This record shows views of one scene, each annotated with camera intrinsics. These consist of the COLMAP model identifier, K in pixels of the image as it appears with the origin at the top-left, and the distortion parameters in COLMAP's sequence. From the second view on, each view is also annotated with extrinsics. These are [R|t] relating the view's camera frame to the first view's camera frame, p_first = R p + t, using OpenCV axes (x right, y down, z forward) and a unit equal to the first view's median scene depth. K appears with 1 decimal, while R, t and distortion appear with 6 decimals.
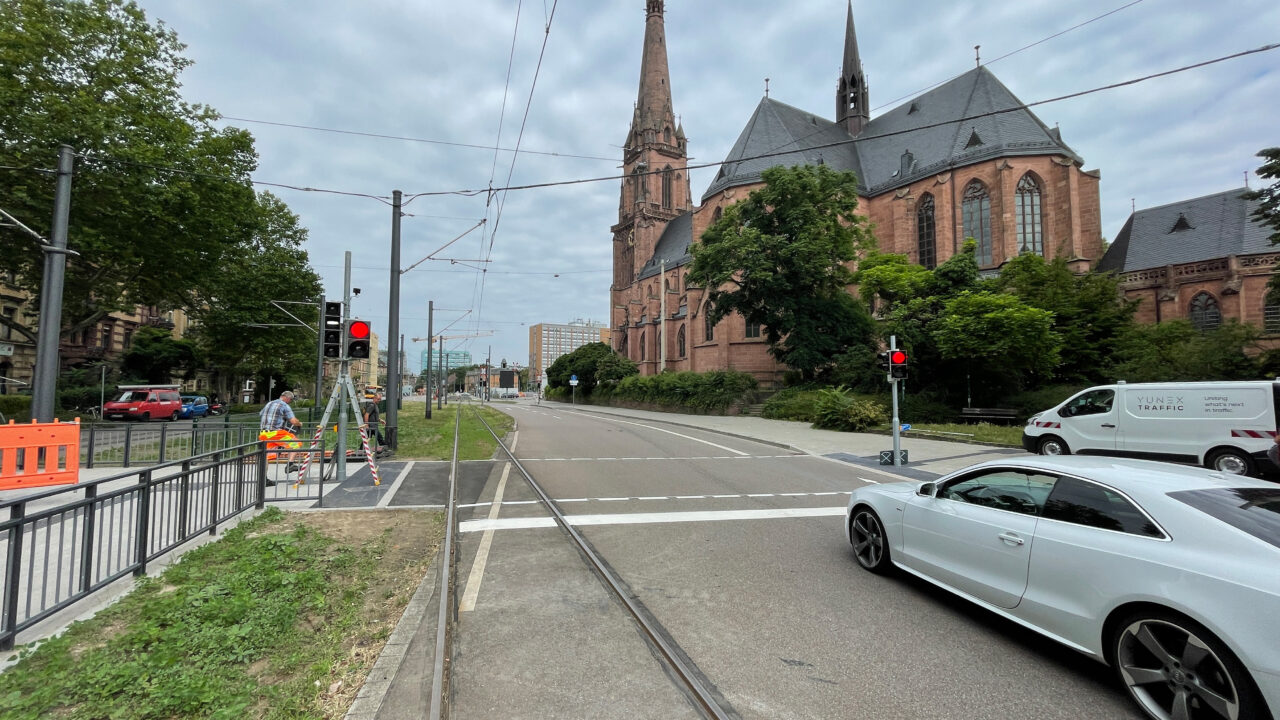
lens RADIAL K [[542.7, 0, 634.7], [0, 542.7, 358.9], [0, 0, 1]] dist [0.002525, -0.000085]
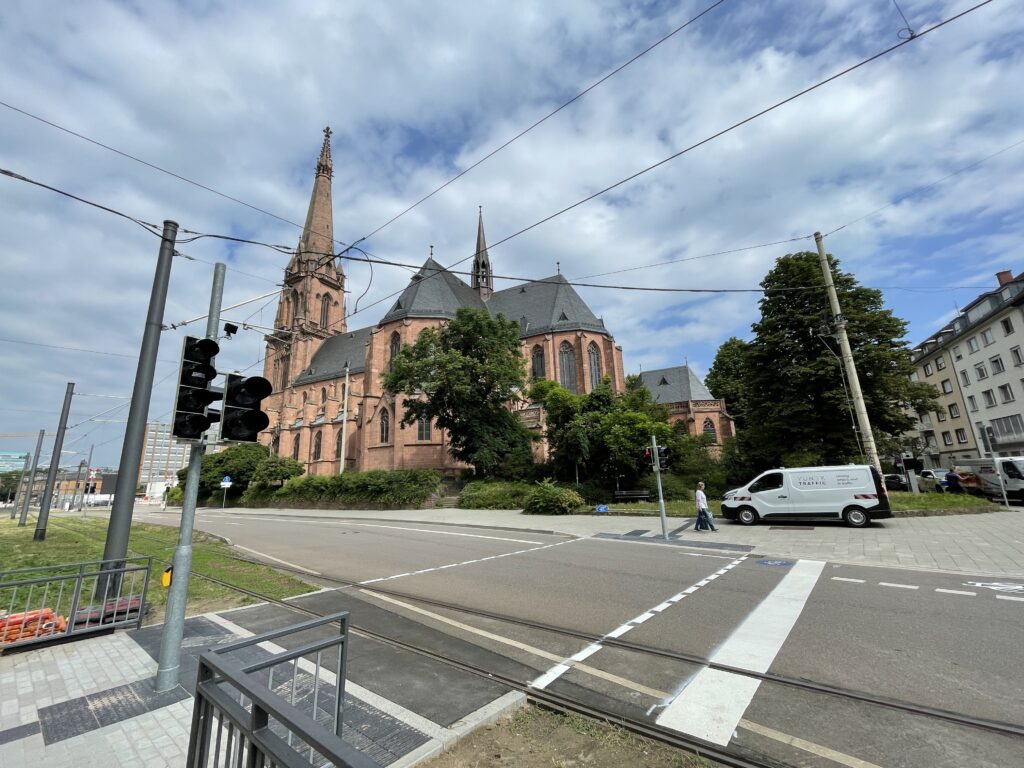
lens RADIAL K [[415.2, 0, 514.0], [0, 415.2, 383.9], [0, 0, 1]] dist [-0.000090, -0.000243]
pose [[0.834779, 0.095009, 0.542326, -0.136114], [0.005277, 0.983573, -0.180433, 0.005224], [-0.550560, 0.153484, 0.820565, 0.127490]]
